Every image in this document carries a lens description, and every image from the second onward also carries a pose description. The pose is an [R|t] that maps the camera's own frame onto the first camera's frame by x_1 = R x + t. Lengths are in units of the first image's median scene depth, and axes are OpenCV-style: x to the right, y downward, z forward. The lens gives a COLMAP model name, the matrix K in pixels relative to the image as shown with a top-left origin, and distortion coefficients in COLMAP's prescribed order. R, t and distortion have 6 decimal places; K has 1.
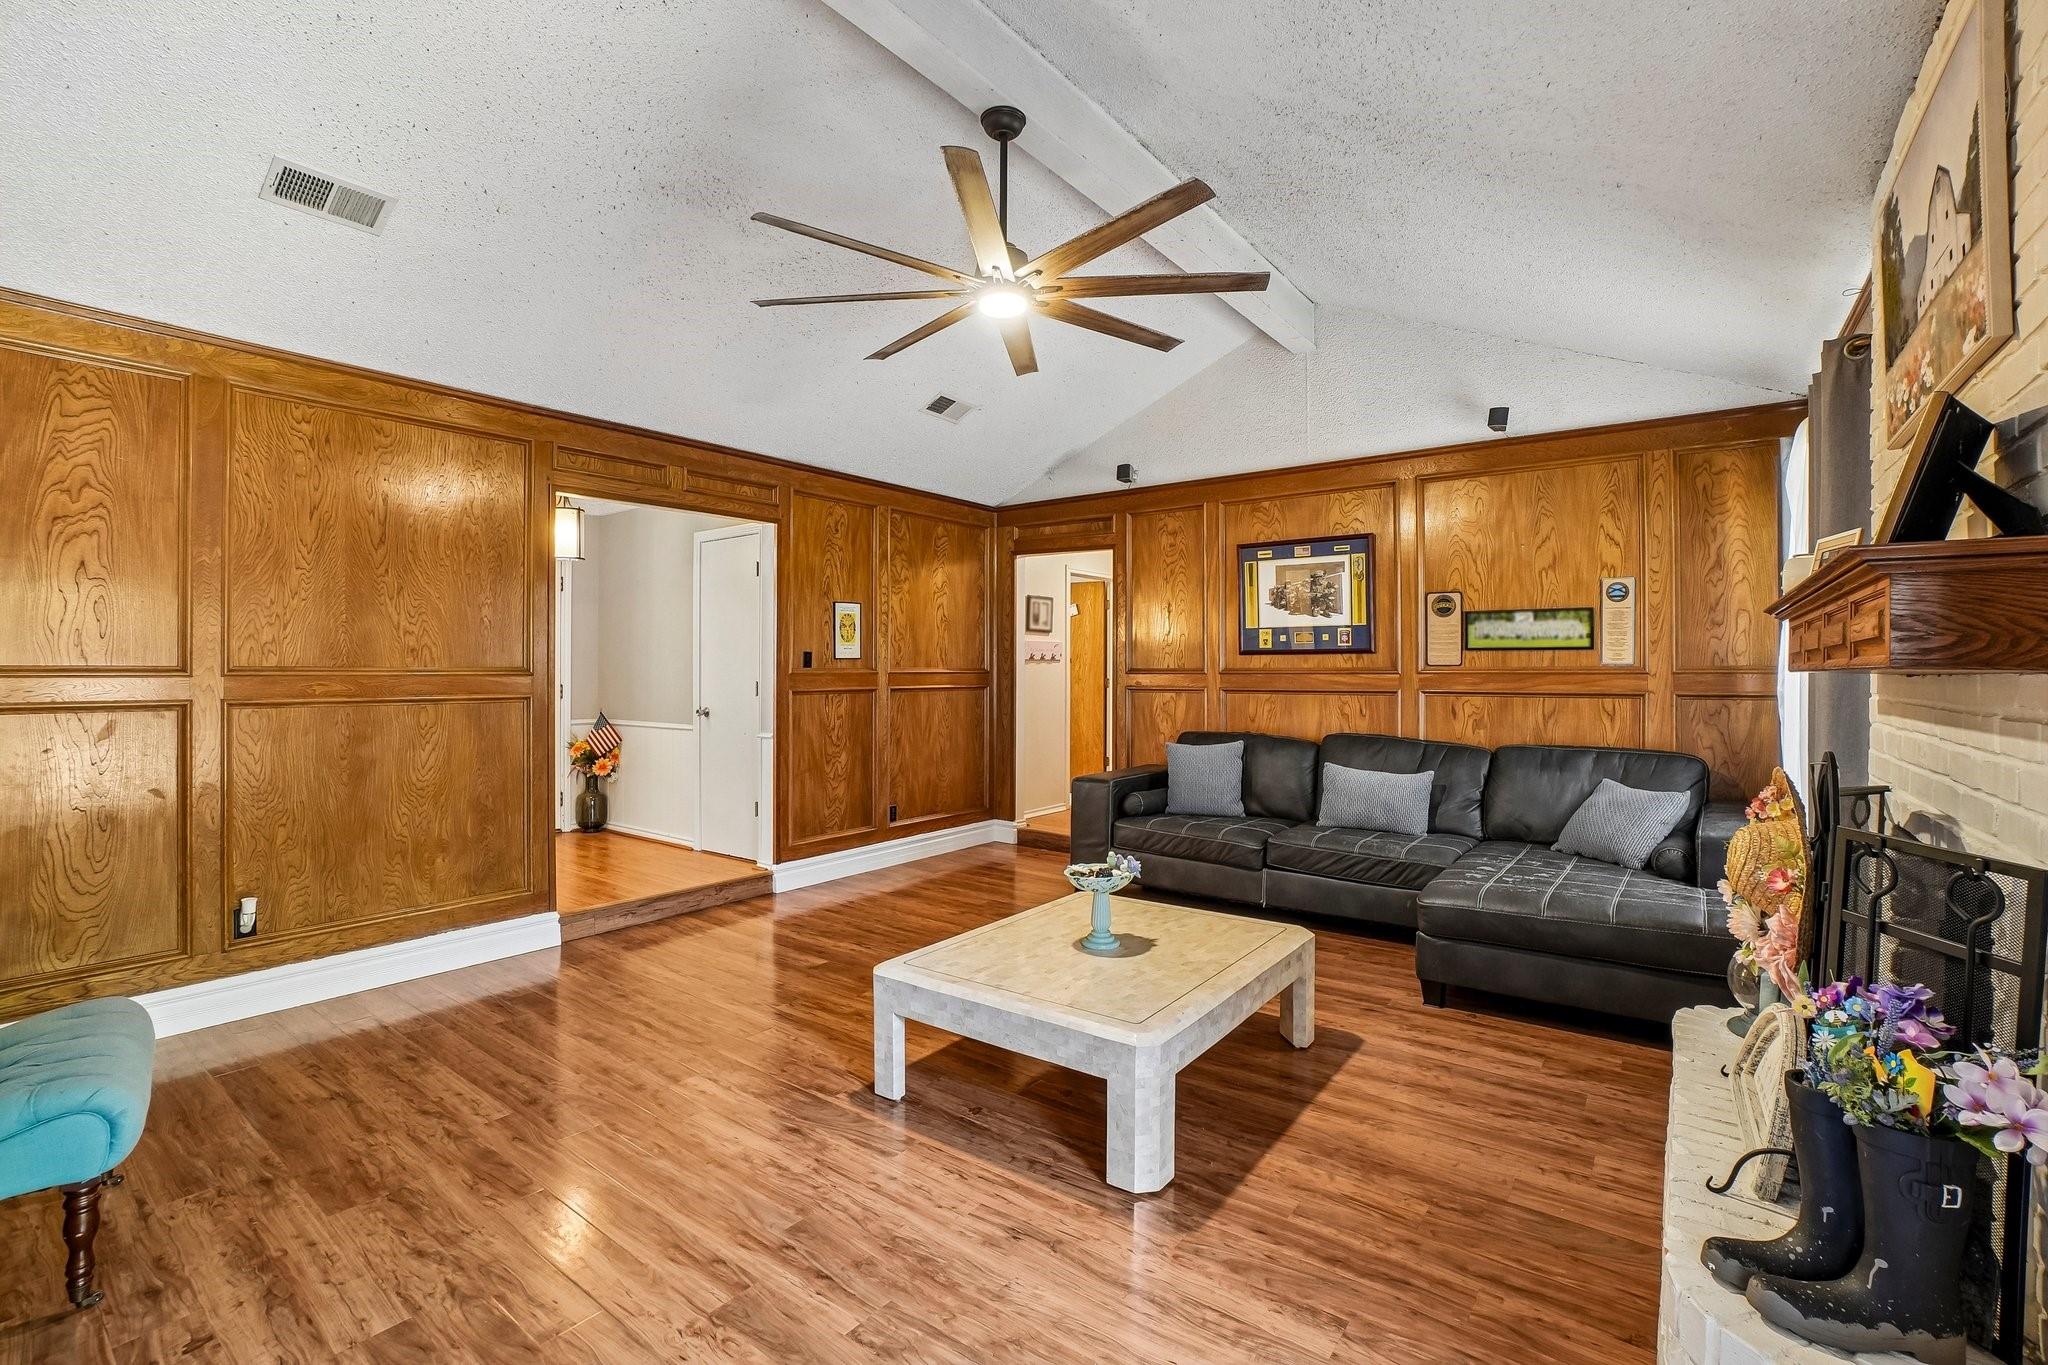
lens RADIAL K [[913.0, 0, 1004.9], [0, 913.0, 680.2], [0, 0, 1]] dist [-0.037889, -0.000256]
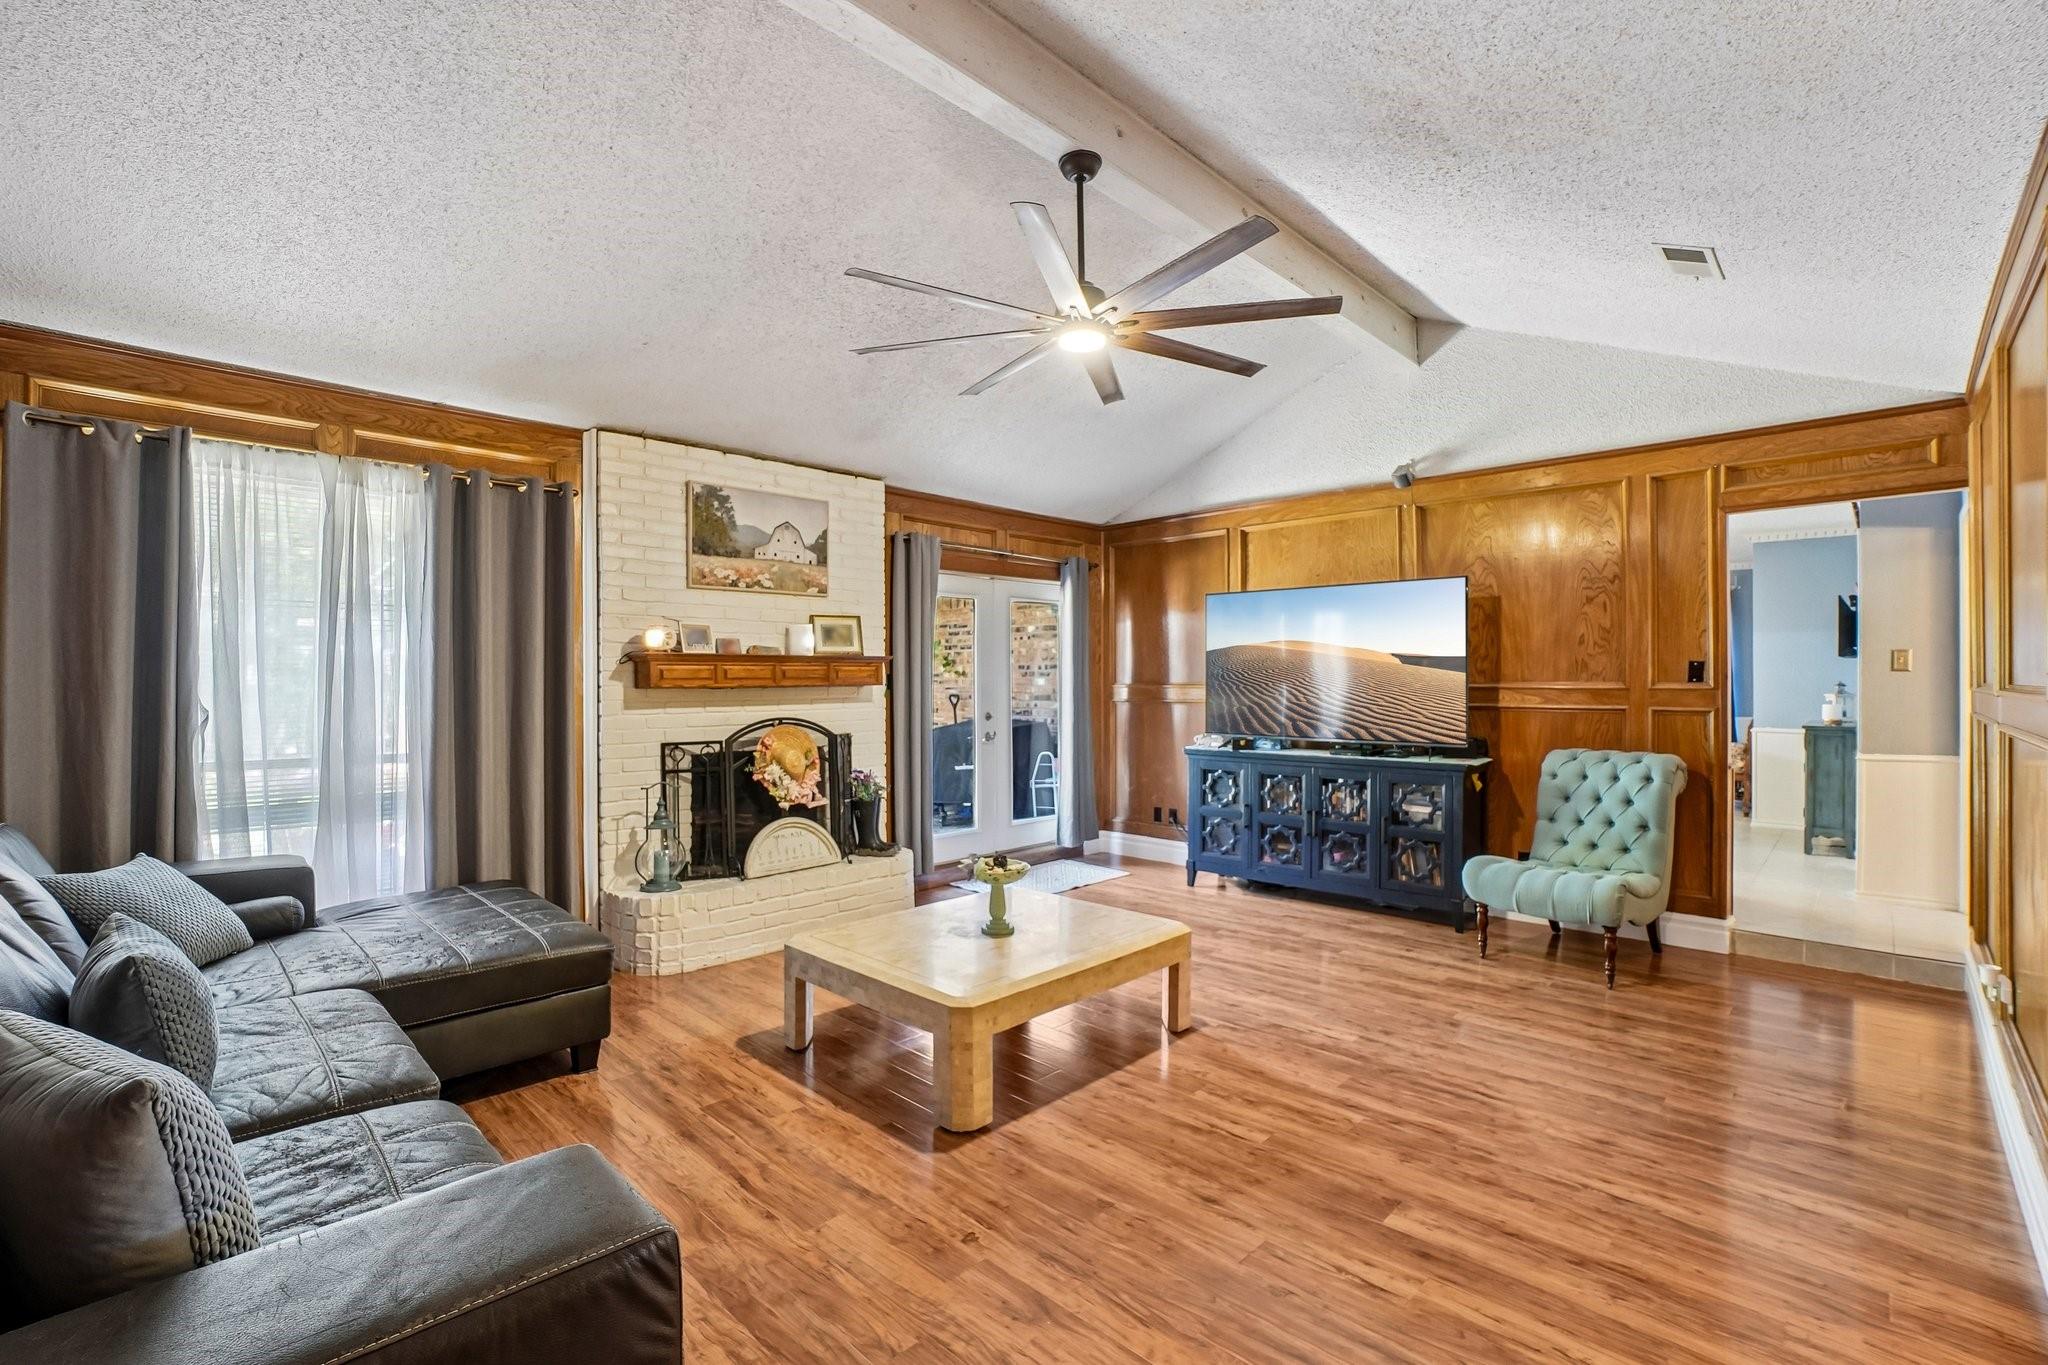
lens RADIAL K [[913.0, 0, 1005.3], [0, 913.0, 680.9], [0, 0, 1]] dist [-0.037889, -0.000256]
pose [[-0.991323, 0.000316, 0.131446, -0.049295], [0.001229, 0.999976, 0.006869, -0.029013], [-0.131441, 0.006971, -0.991299, 1.988058]]
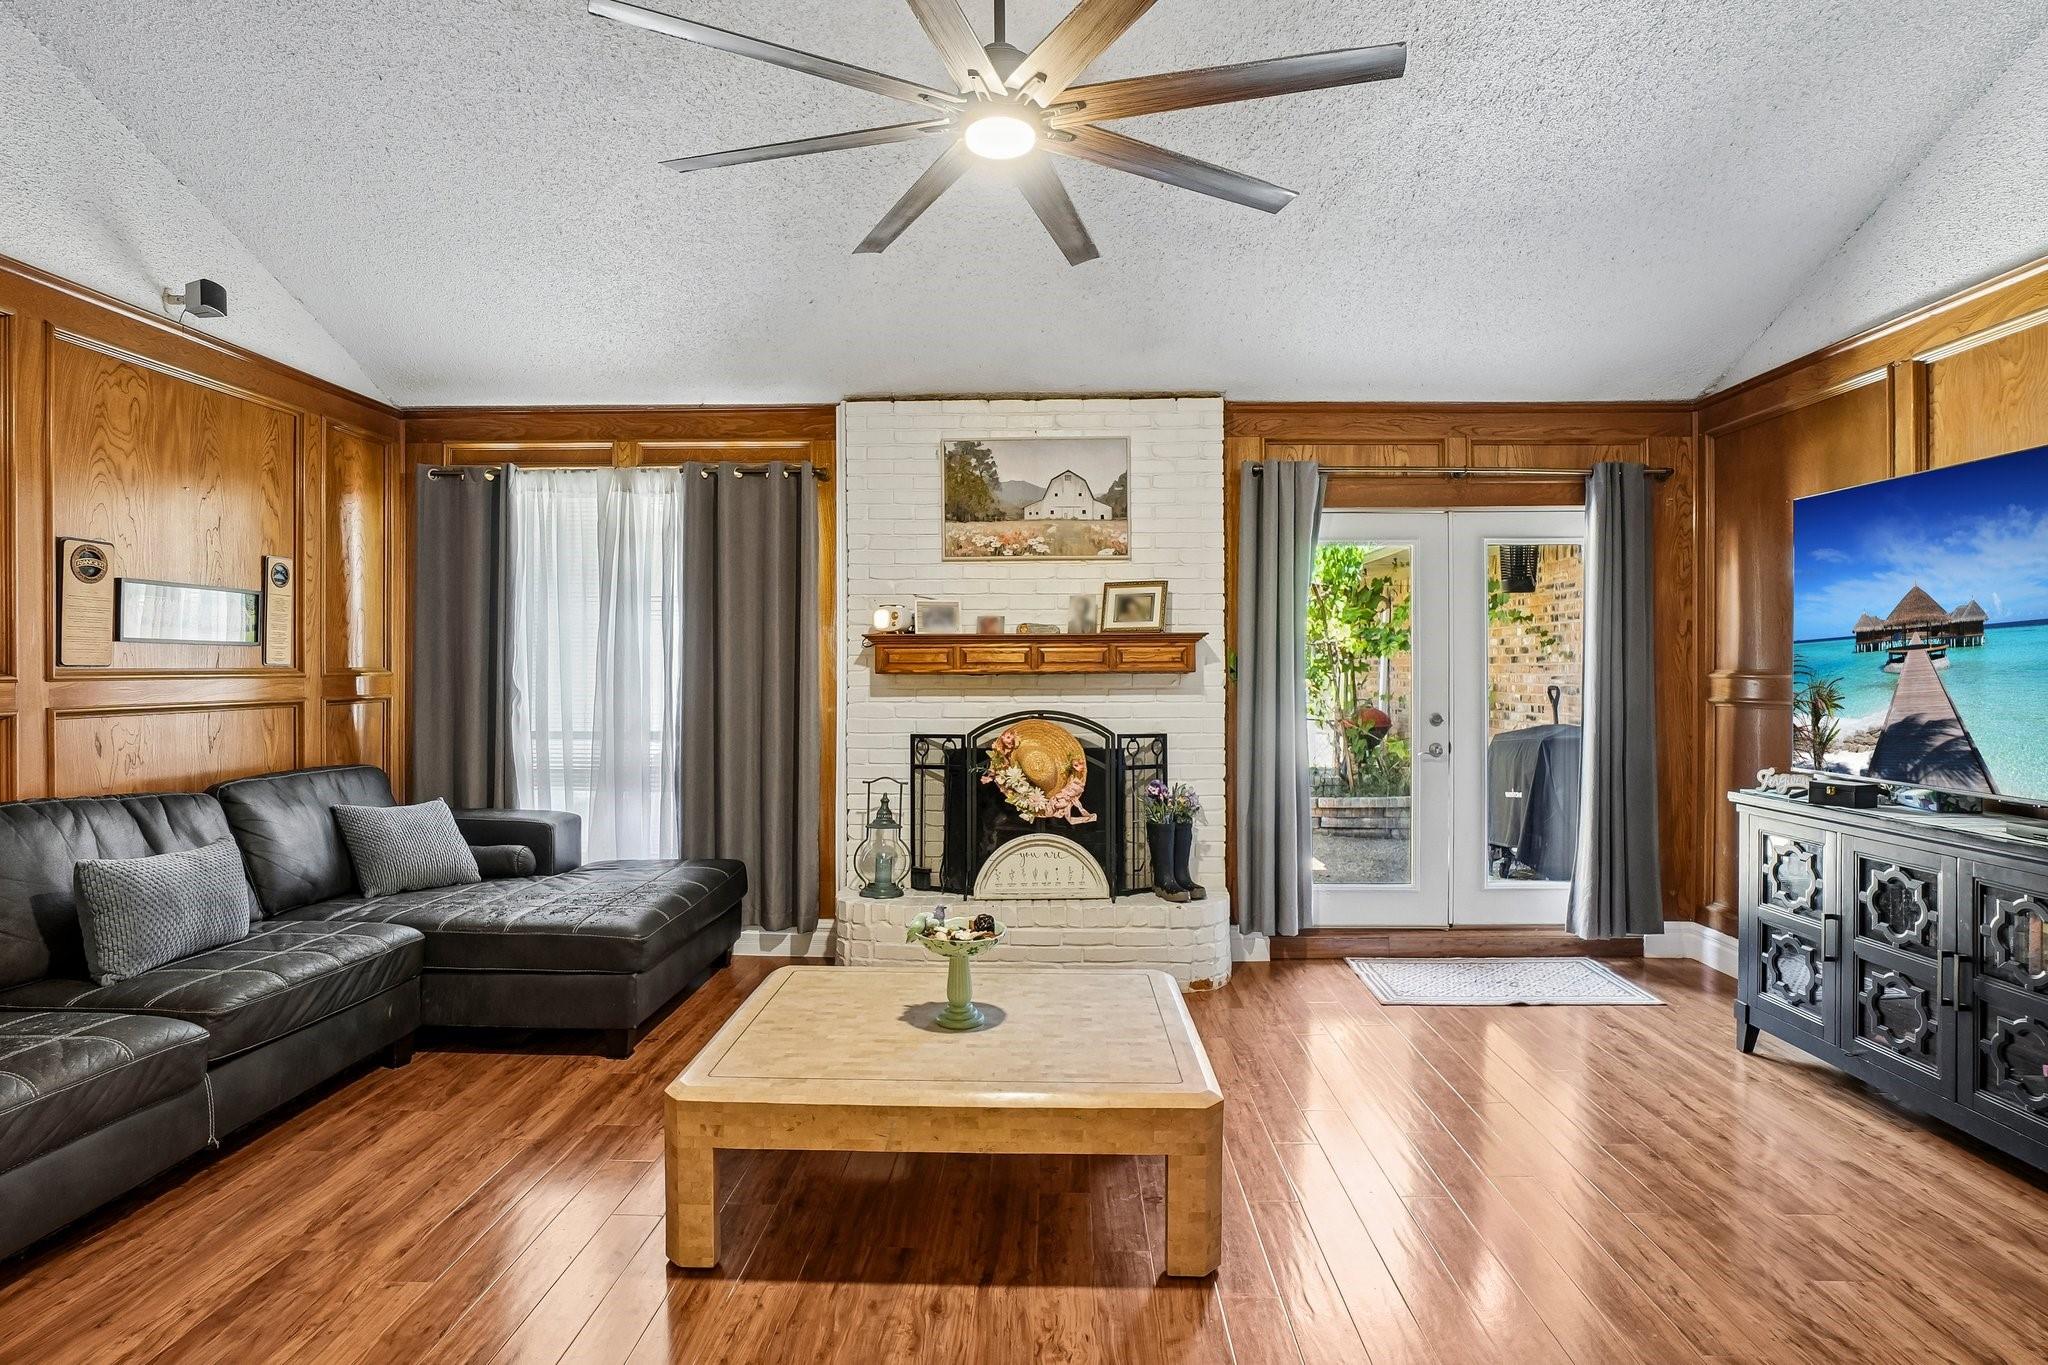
lens RADIAL K [[1043.0, 0, 1023.5], [0, 1043.0, 676.5], [0, 0, 1]] dist [-0.025279, 0.000961]
pose [[-0.588294, -0.007279, 0.808614, -0.619809], [0.004652, 0.999912, 0.012386, -0.022332], [-0.808634, 0.011048, -0.588209, 1.389942]]
